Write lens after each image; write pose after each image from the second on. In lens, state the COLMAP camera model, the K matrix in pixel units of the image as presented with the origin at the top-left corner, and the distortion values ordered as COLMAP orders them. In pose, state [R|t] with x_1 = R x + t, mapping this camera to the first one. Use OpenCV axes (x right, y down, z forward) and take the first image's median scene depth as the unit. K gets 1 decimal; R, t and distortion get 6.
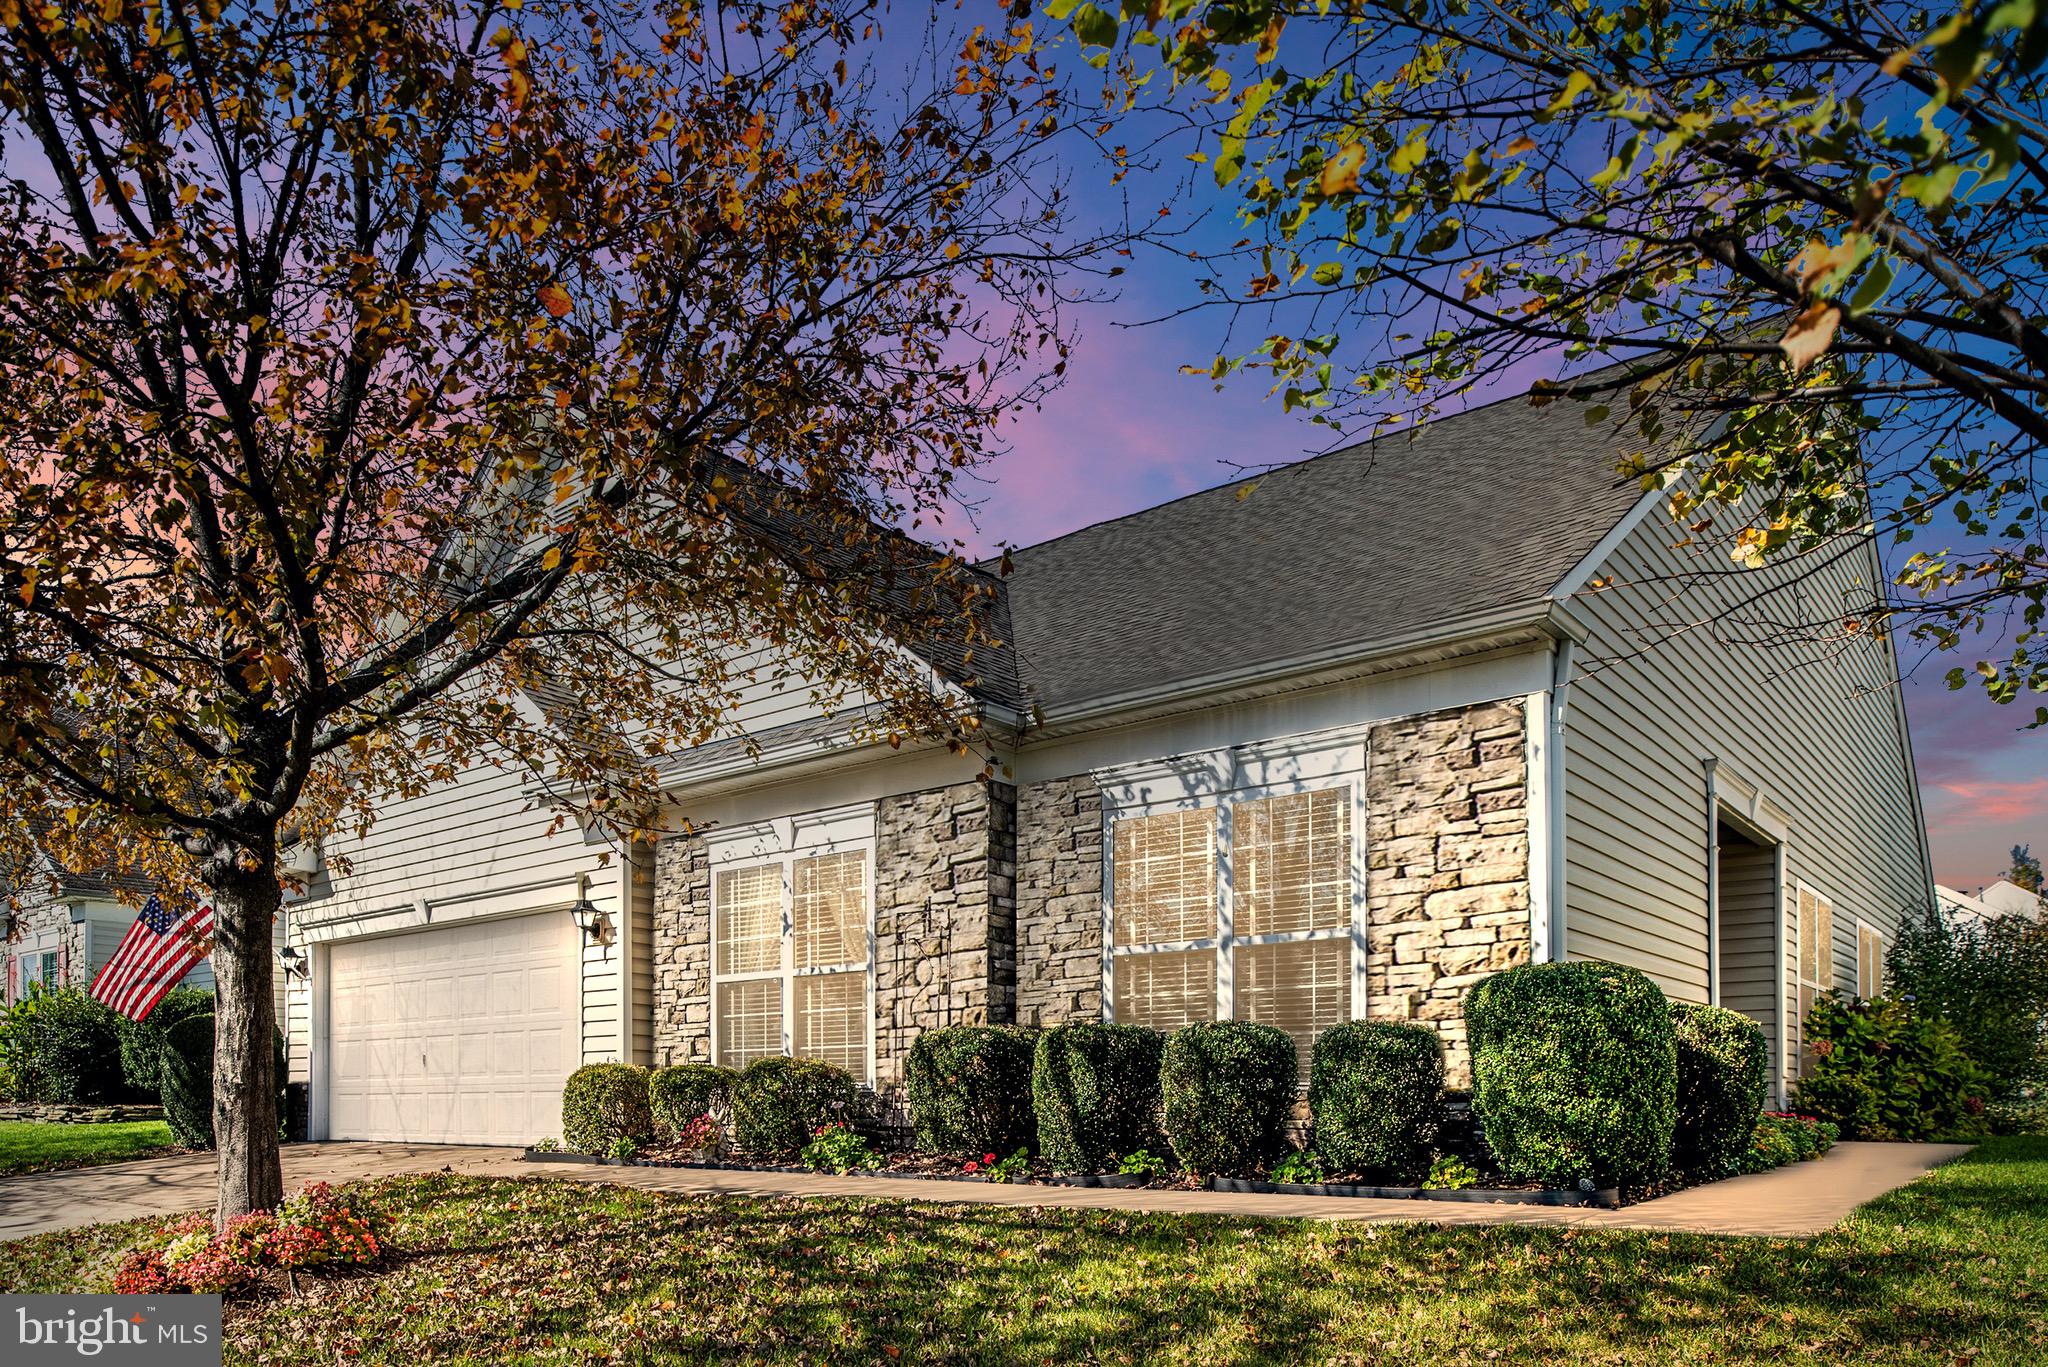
lens RADIAL K [[1411.2, 0, 1024.0], [0, 1411.2, 683.5], [0, 0, 1]] dist [0.002421, -0.000850]
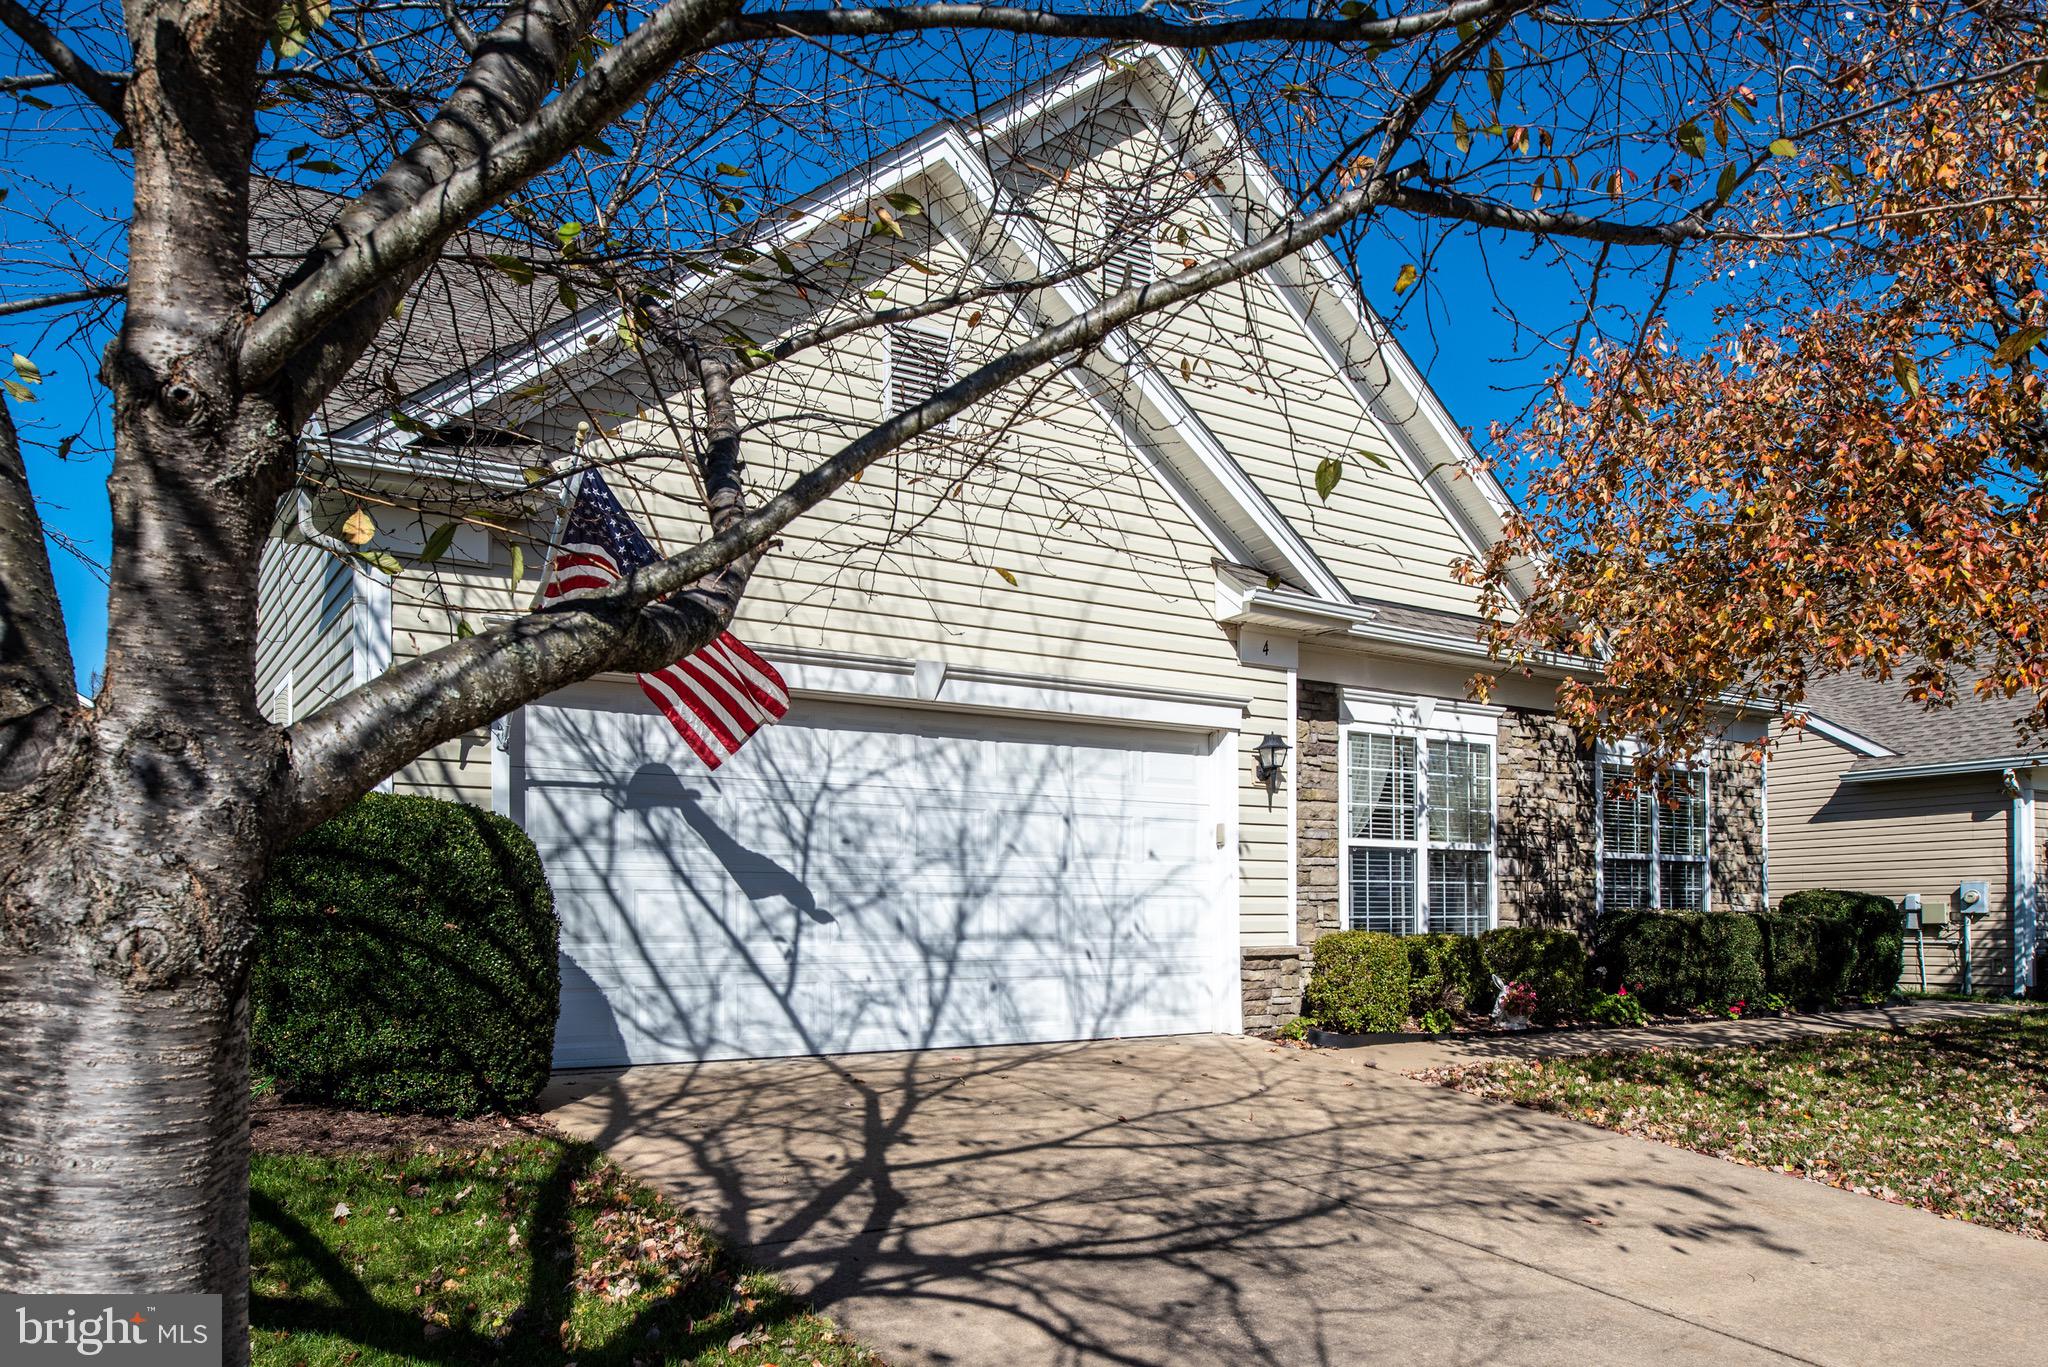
lens RADIAL K [[1411.2, 0, 1024.0], [0, 1411.2, 683.5], [0, 0, 1]] dist [0.002421, -0.000850]
pose [[0.275434, 0.171069, 0.945976, -1.189727], [-0.256339, 0.961479, -0.099236, 0.255529], [-0.926513, -0.215158, 0.308676, 0.926247]]
